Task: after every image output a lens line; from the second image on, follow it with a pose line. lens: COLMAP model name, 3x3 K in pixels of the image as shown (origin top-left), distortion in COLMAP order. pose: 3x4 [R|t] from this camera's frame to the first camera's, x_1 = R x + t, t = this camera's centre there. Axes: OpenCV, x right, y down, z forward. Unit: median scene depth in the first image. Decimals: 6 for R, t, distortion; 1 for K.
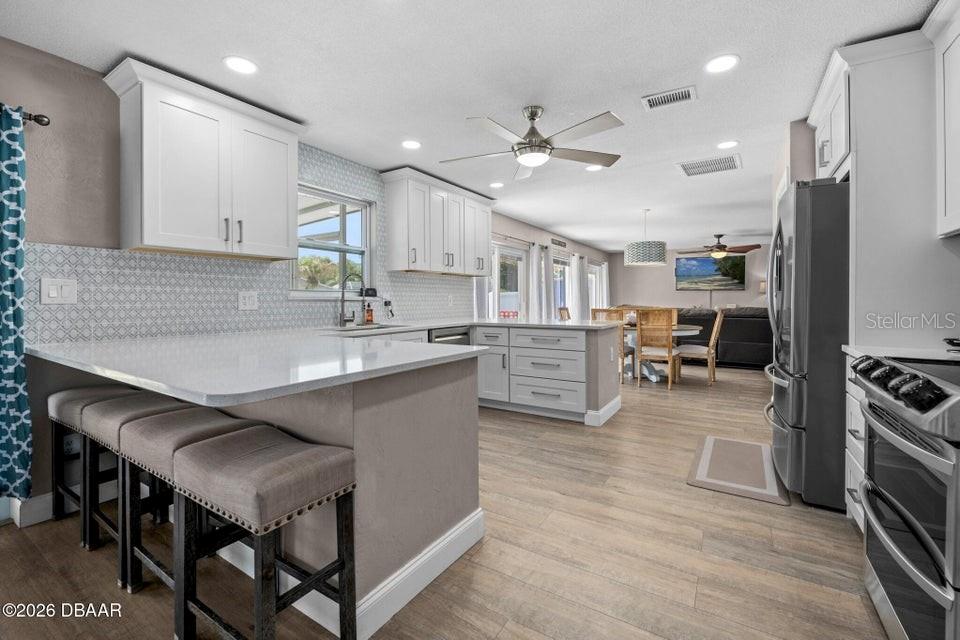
lens RADIAL K [[394.1, 0, 481.8], [0, 394.1, 300.5], [0, 0, 1]] dist [-0.017041, 0.001851]
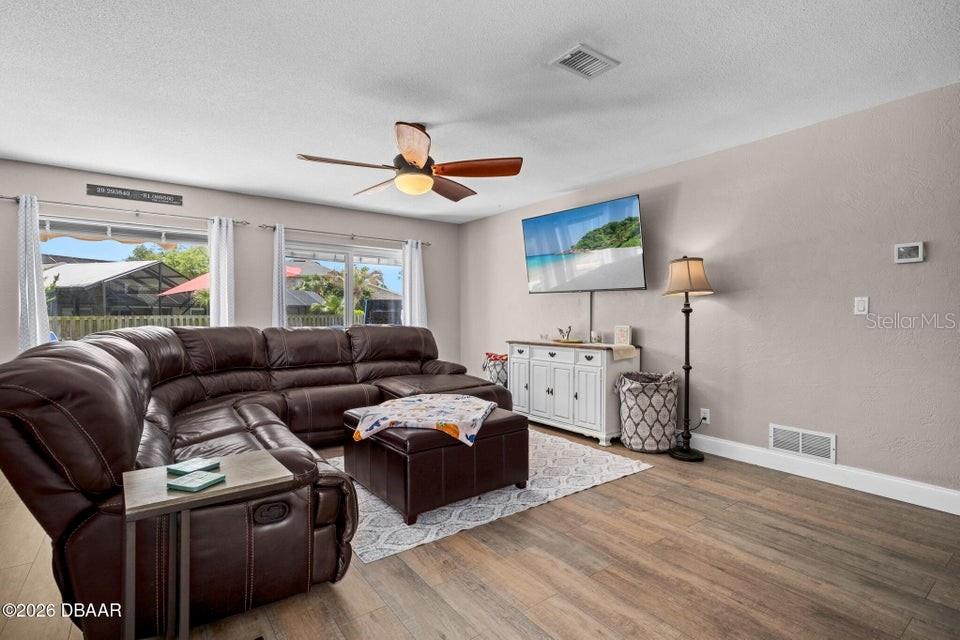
lens RADIAL K [[461.8, 0, 475.6], [0, 461.8, 320.9], [0, 0, 1]] dist [0.000915, -0.000606]
pose [[0.936242, 0.009052, -0.351239, 2.119020], [-0.003511, 0.999859, 0.016409, -0.005988], [0.351338, -0.014130, 0.936142, 1.660969]]
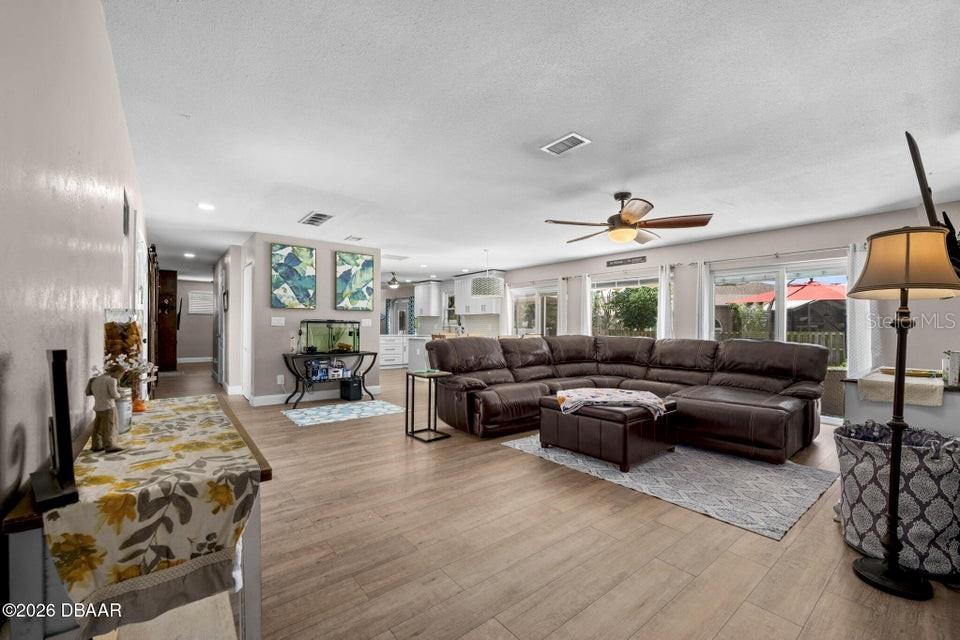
lens RADIAL K [[394.1, 0, 478.2], [0, 394.1, 327.9], [0, 0, 1]] dist [-0.017041, 0.001851]
pose [[-0.316375, 0.000873, -0.948634, 2.984557], [-0.008210, 0.999960, 0.003658, -0.005923], [0.948599, 0.008946, -0.316355, 2.613347]]
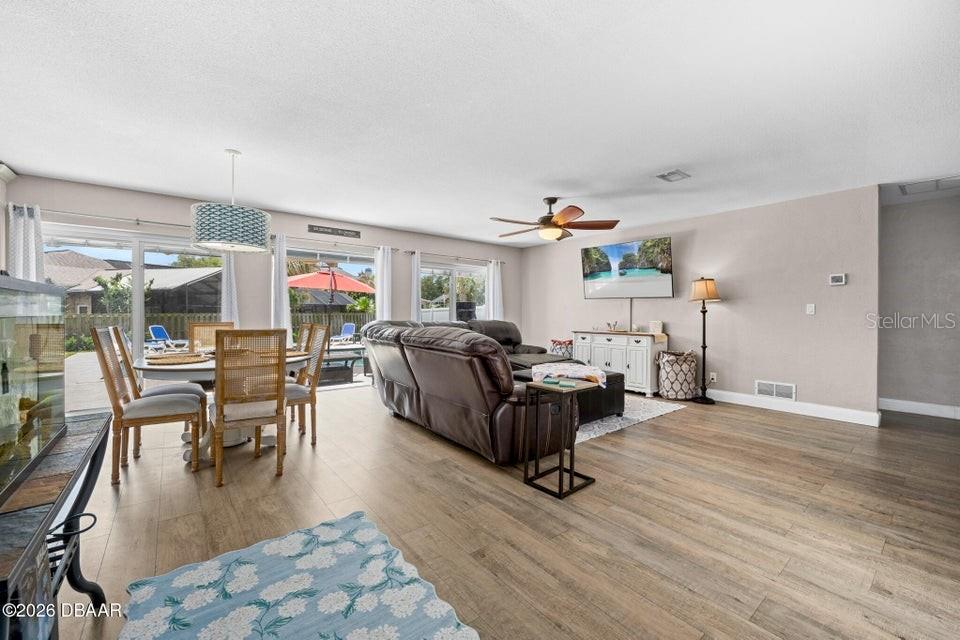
lens RADIAL K [[394.1, 0, 483.5], [0, 394.1, 315.7], [0, 0, 1]] dist [-0.017041, 0.001851]
pose [[0.951524, 0.010020, -0.307411, 1.817679], [-0.007616, 0.999930, 0.009016, -0.004197], [0.307480, -0.006238, 0.951534, 1.095997]]
